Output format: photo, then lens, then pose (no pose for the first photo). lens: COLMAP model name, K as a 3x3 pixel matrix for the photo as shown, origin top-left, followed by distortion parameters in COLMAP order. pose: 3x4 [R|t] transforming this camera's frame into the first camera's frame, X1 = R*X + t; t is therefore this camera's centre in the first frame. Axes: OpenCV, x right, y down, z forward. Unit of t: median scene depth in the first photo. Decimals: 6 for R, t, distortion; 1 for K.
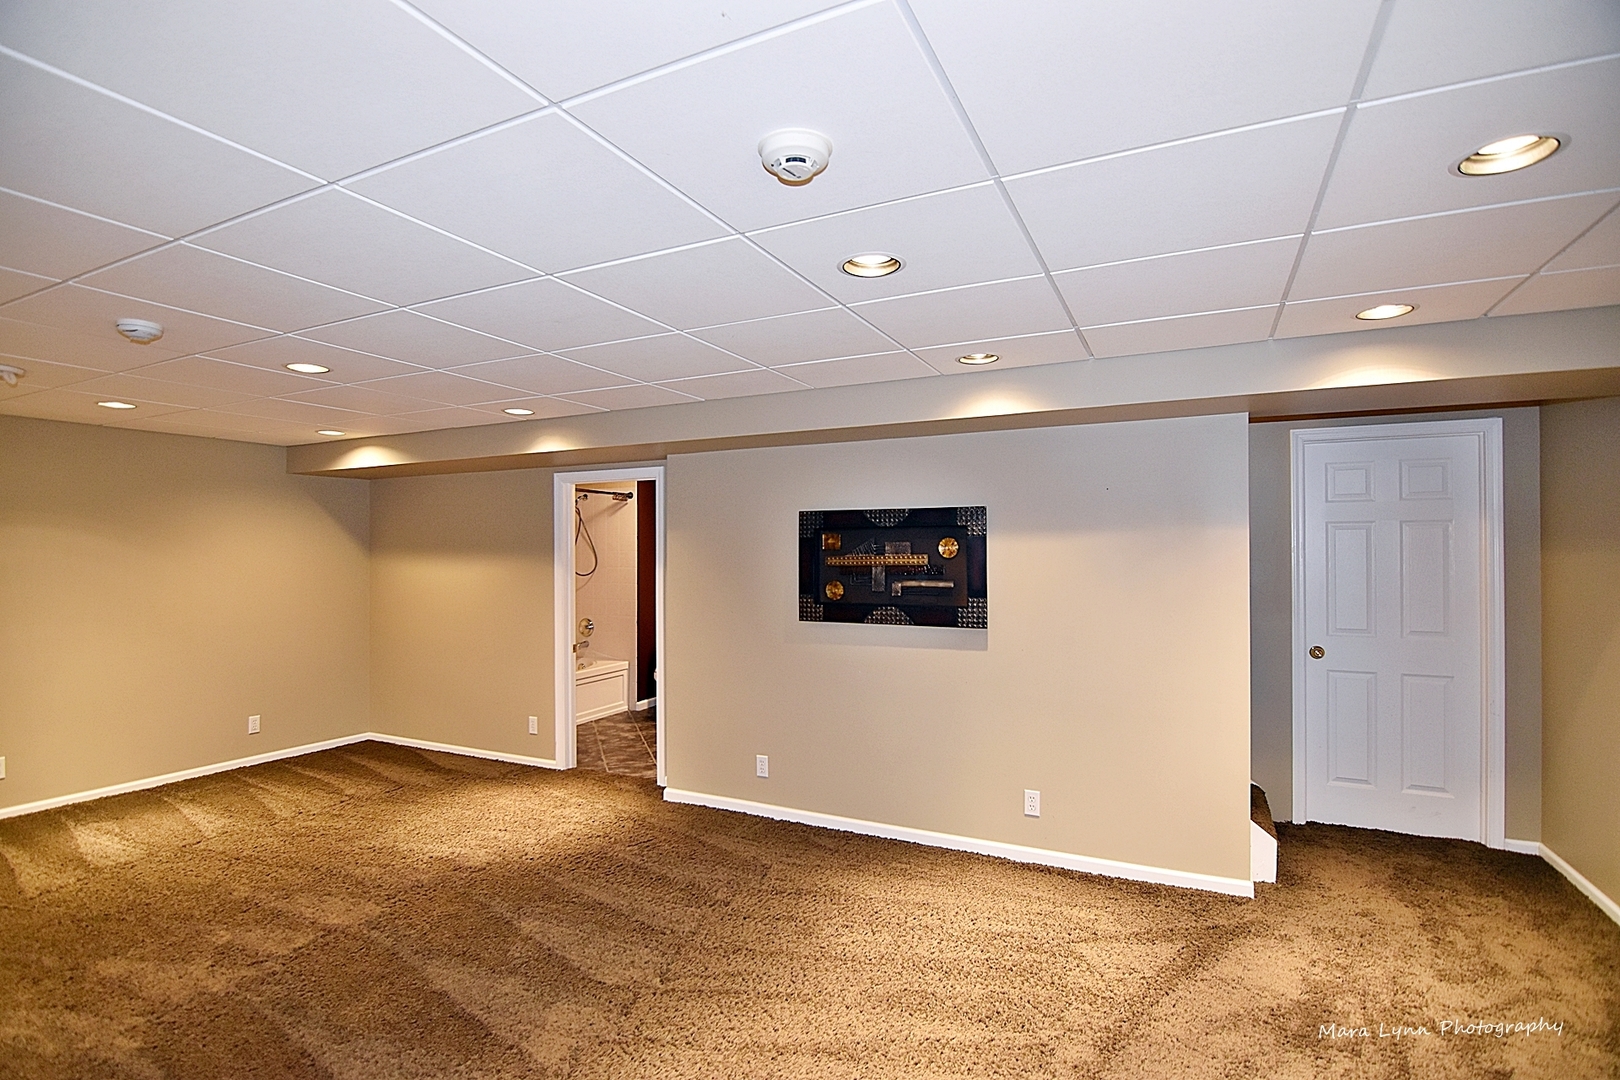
lens RADIAL K [[801.2, 0, 801.9], [0, 801.2, 543.1], [0, 0, 1]] dist [-0.019119, -0.000867]
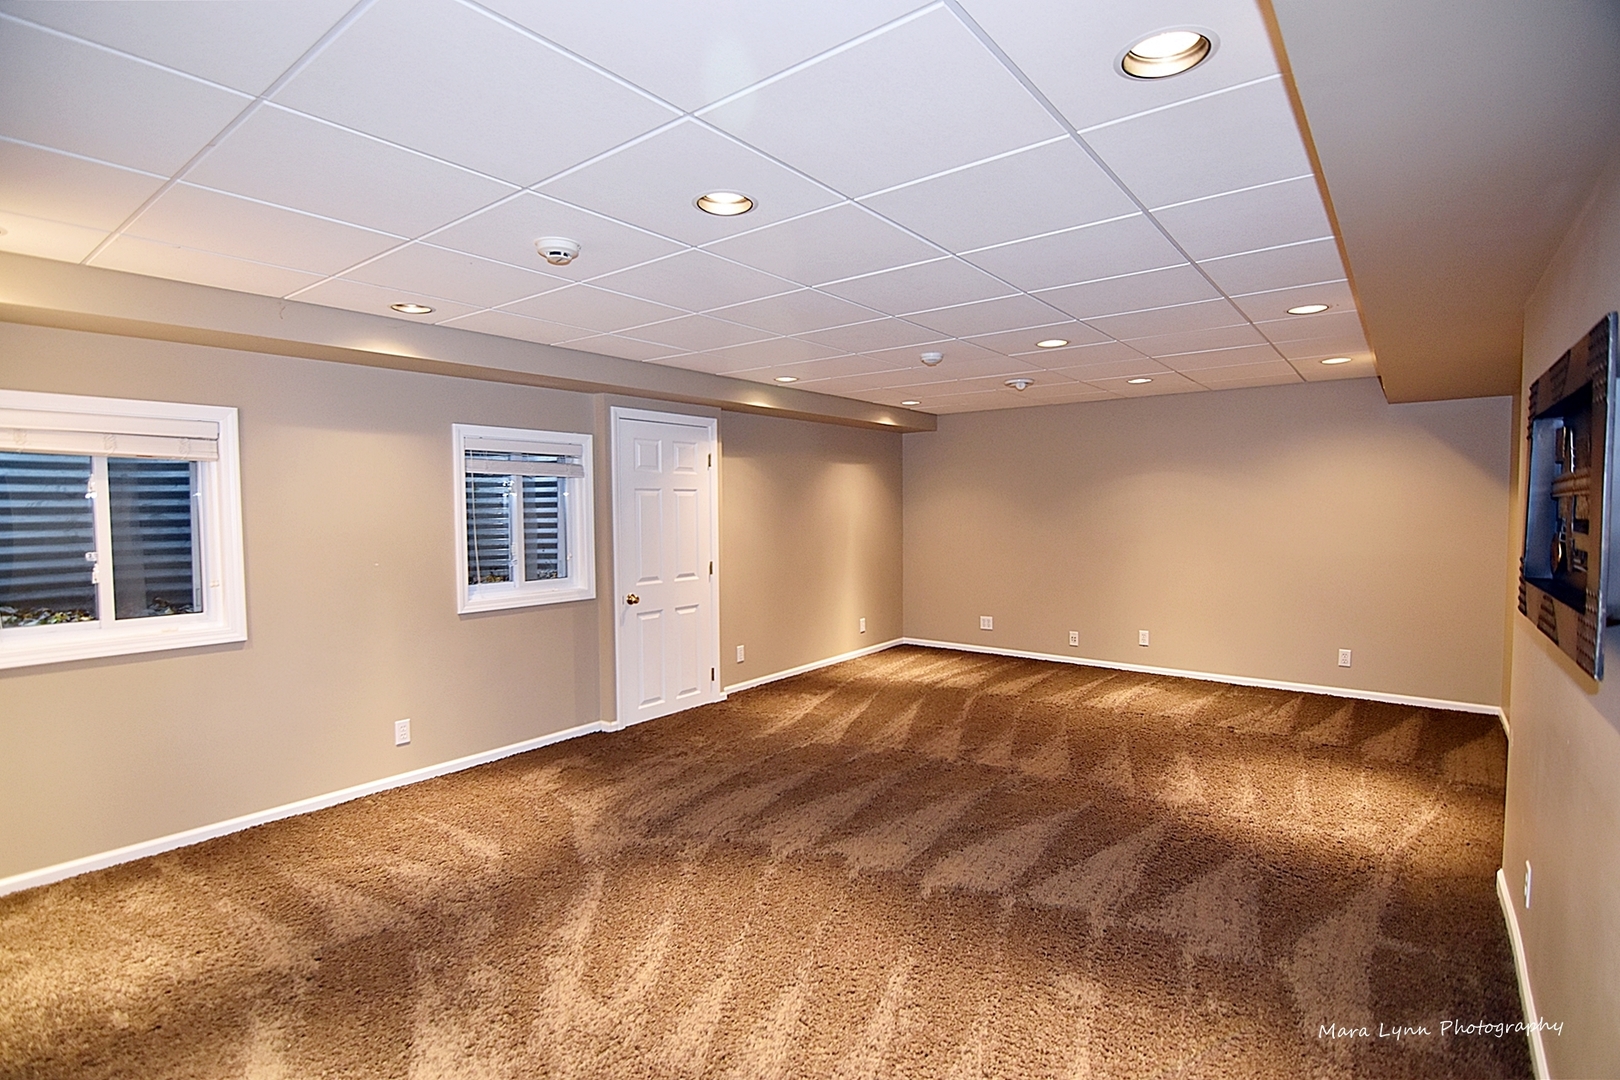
lens RADIAL K [[801.2, 0, 801.9], [0, 801.2, 543.1], [0, 0, 1]] dist [-0.019119, -0.000867]
pose [[-0.195817, 0.053911, -0.979157, 0.688207], [0.013527, 0.998541, 0.052273, 0.026484], [0.980547, -0.003009, -0.196261, 0.802552]]
